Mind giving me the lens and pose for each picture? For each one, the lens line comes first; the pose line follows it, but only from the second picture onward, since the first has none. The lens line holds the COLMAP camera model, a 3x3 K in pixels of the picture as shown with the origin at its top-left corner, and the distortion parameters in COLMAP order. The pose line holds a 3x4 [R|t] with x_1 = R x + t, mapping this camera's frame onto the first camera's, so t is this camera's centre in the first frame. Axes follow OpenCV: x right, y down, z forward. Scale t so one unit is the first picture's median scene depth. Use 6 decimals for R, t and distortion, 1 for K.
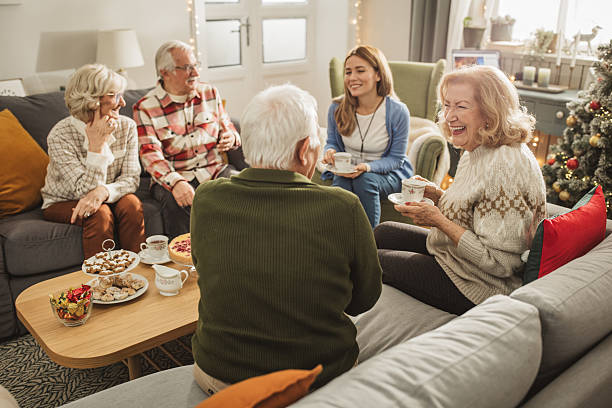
lens RADIAL K [[585.4, 0, 308.4], [0, 585.4, 190.8], [0, 0, 1]] dist [-0.019355, 0.000000]
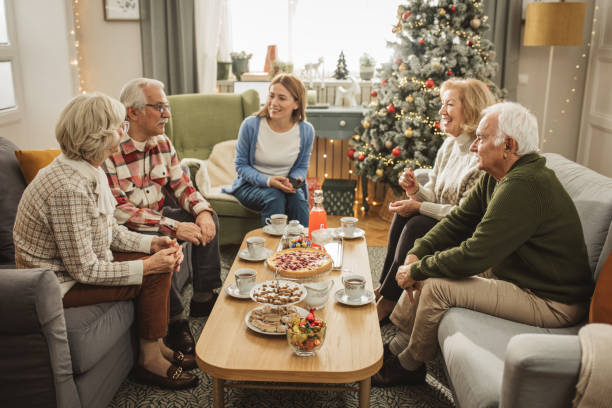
lens RADIAL K [[585.4, 0, 307.6], [0, 585.4, 198.8], [0, 0, 1]] dist [-0.019355, 0.000000]
pose [[0.700480, -0.189780, 0.687976, -0.639395], [0.230535, 0.972486, 0.033538, -0.032987], [-0.675412, 0.135110, 0.724958, 0.154006]]
